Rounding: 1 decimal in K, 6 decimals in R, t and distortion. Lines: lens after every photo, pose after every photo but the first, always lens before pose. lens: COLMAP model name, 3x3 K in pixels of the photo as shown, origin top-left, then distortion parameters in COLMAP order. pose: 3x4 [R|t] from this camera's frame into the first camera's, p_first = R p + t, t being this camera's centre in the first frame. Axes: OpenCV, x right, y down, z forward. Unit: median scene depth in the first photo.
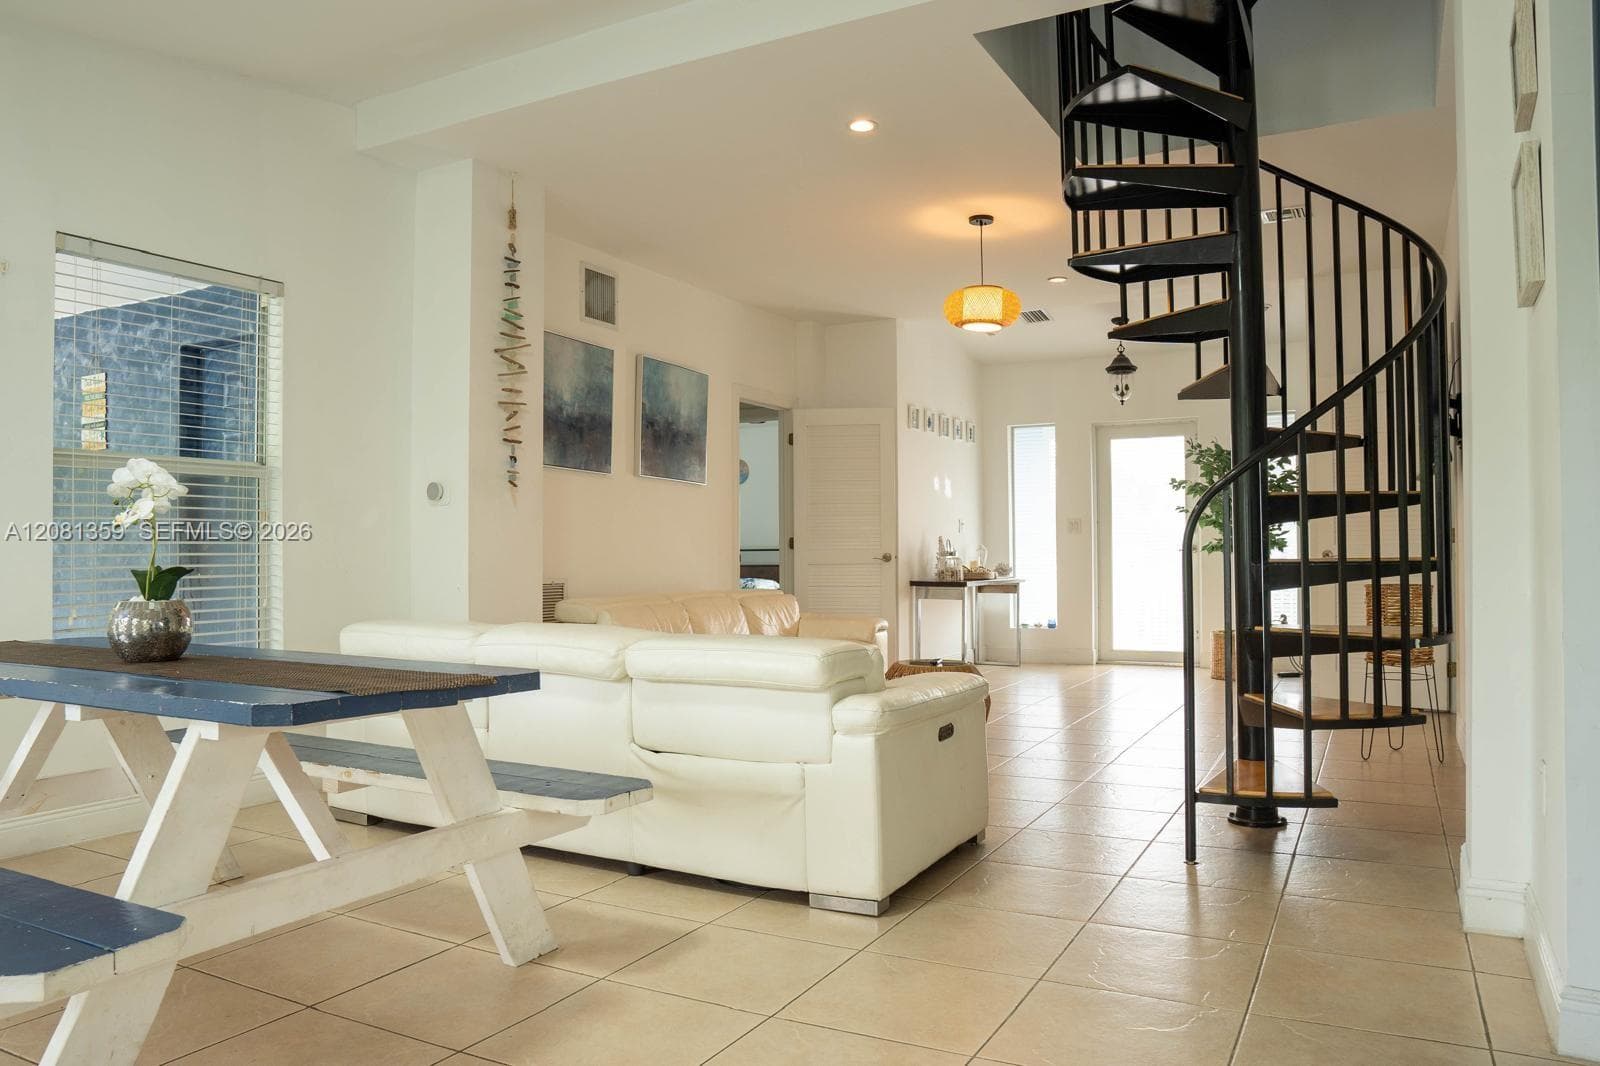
lens RADIAL K [[1115.3, 0, 800.0], [0, 1115.3, 533.0], [0, 0, 1]] dist [-0.111950, 0.072815]
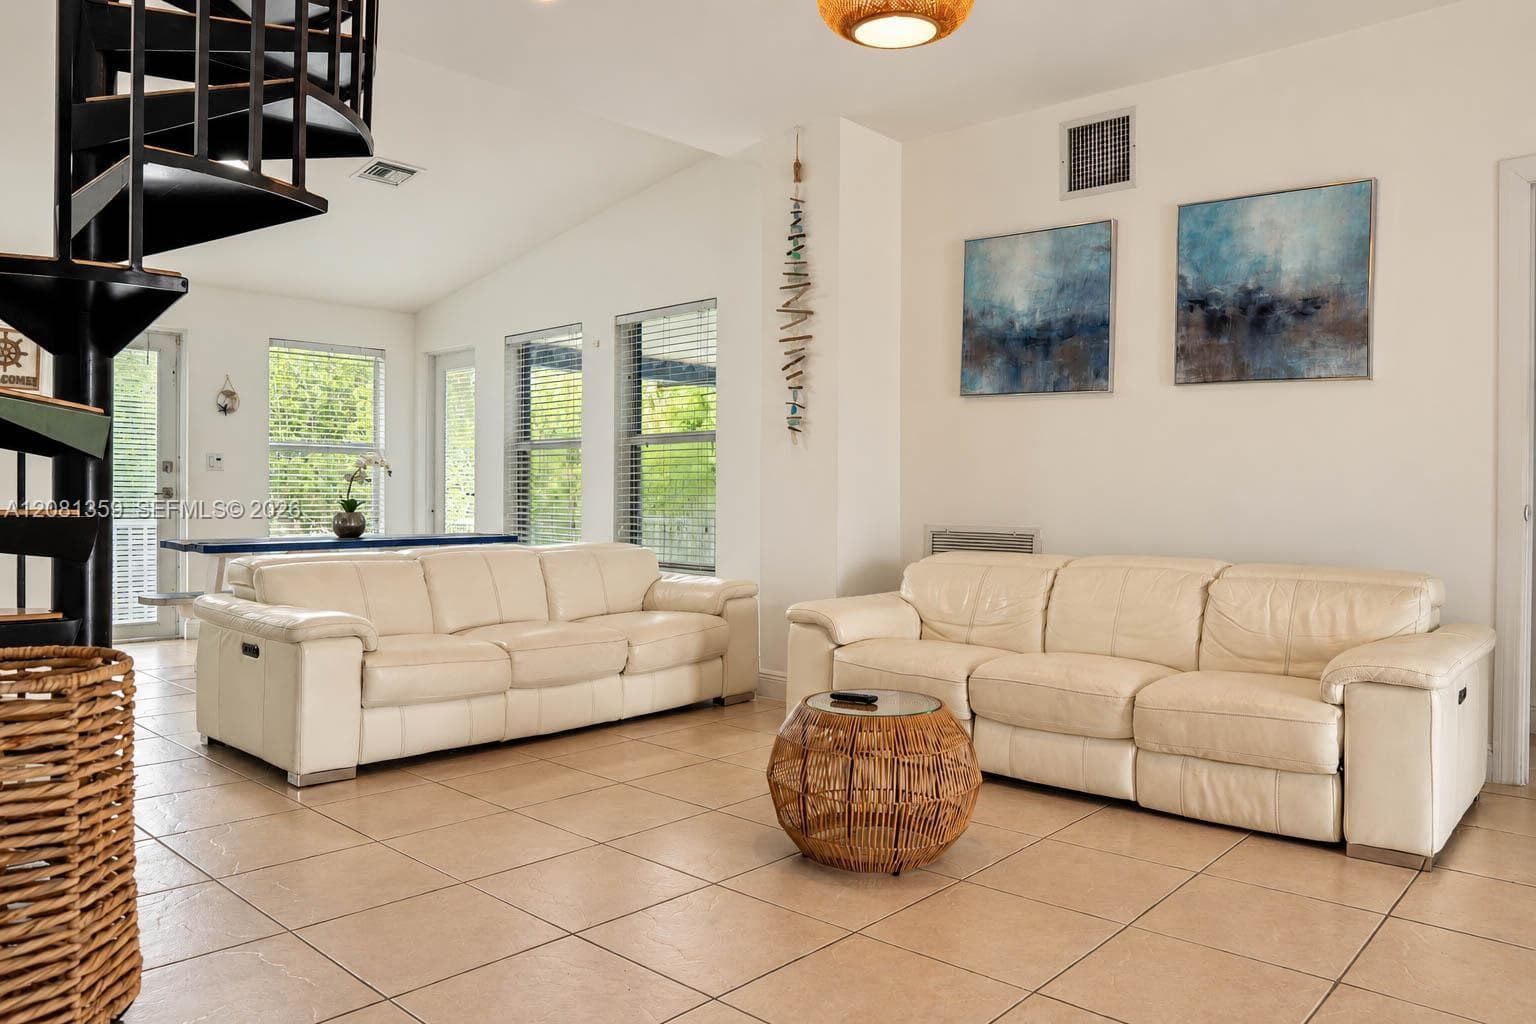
lens RADIAL K [[1070.7, 0, 768.0], [0, 1070.7, 512.0], [0, 0, 1]] dist [-0.111950, 0.072815]
pose [[-0.252206, 0.018817, -0.967490, 0.709977], [0.009981, 0.999808, 0.016843, 0.015707], [0.967622, -0.005409, -0.252346, 1.219759]]
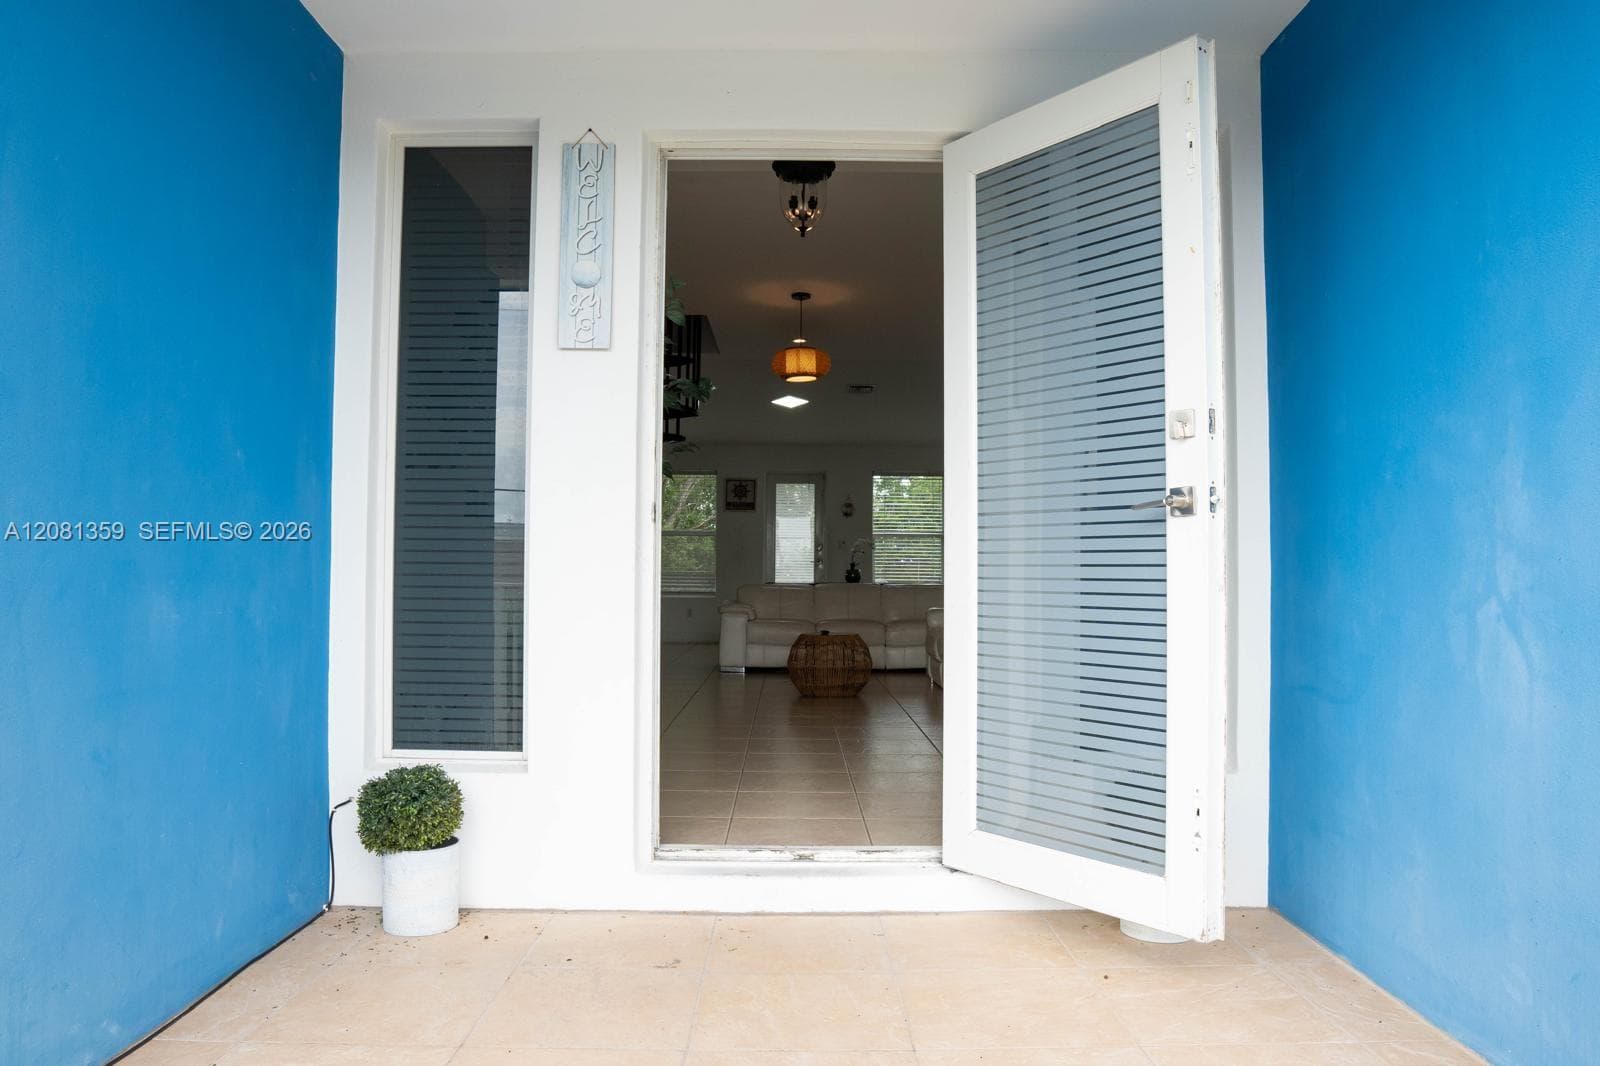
lens RADIAL K [[1115.3, 0, 800.0], [0, 1115.3, 533.0], [0, 0, 1]] dist [-0.111950, 0.072815]
pose [[-0.879285, -0.020263, -0.475865, 0.899617], [0.003154, 0.998825, -0.048359, 0.067498], [0.476286, -0.044022, -0.878188, 2.458675]]
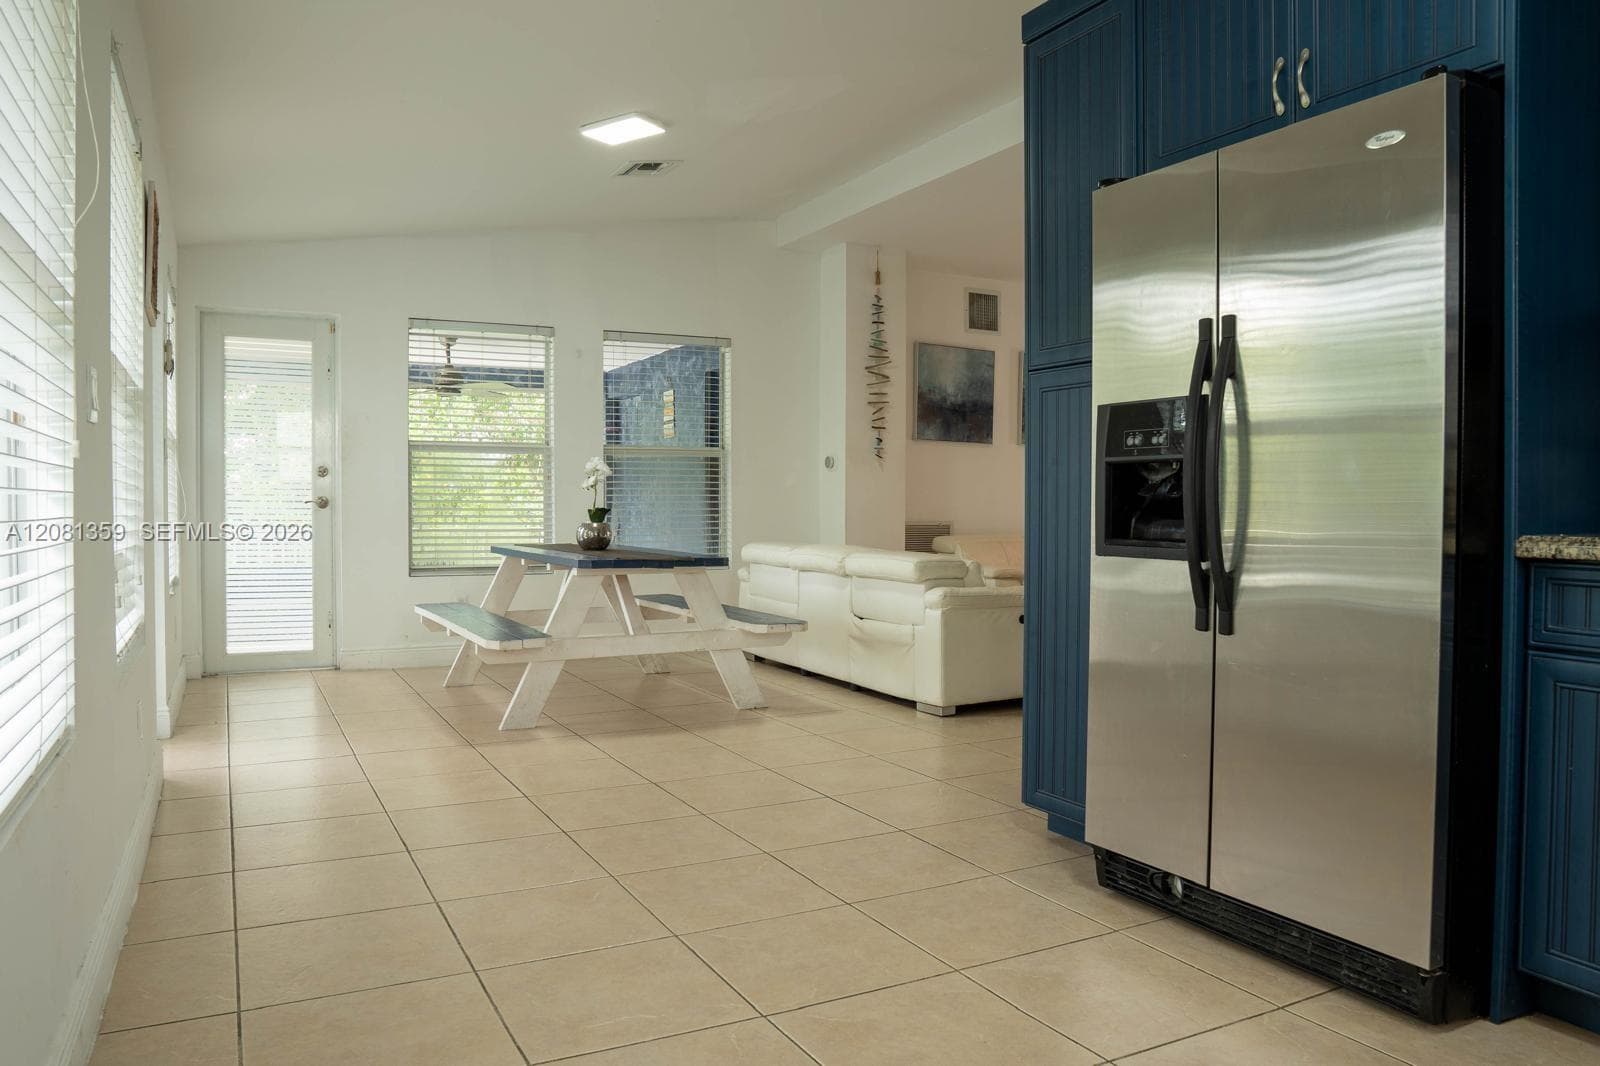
lens RADIAL K [[1115.3, 0, 800.0], [0, 1115.3, 533.0], [0, 0, 1]] dist [-0.111950, 0.072815]
pose [[0.831211, 0.020640, -0.555573, 0.488335], [0.003646, 0.999087, 0.042572, -0.005343], [0.555945, -0.037412, 0.830377, -0.313167]]
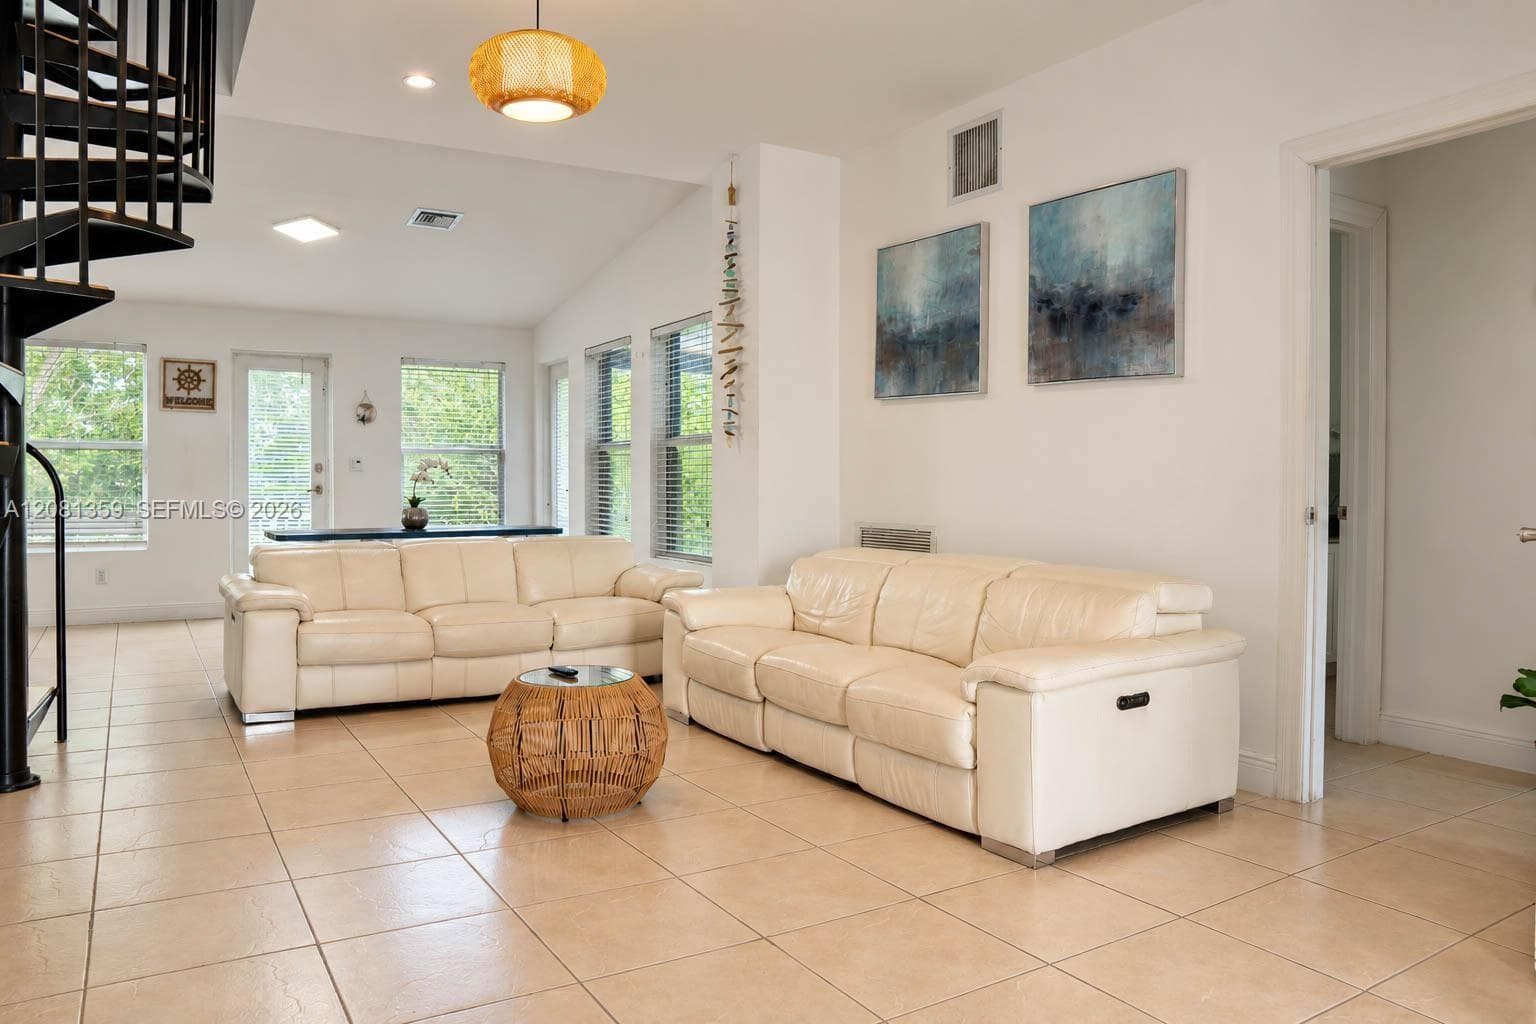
lens RADIAL K [[1070.7, 0, 768.0], [0, 1070.7, 512.0], [0, 0, 1]] dist [-0.111950, 0.072815]
pose [[-0.509700, 0.028022, -0.859896, 0.655730], [0.014550, 0.999607, 0.023950, 0.010503], [0.860229, -0.000304, -0.509907, 1.579215]]
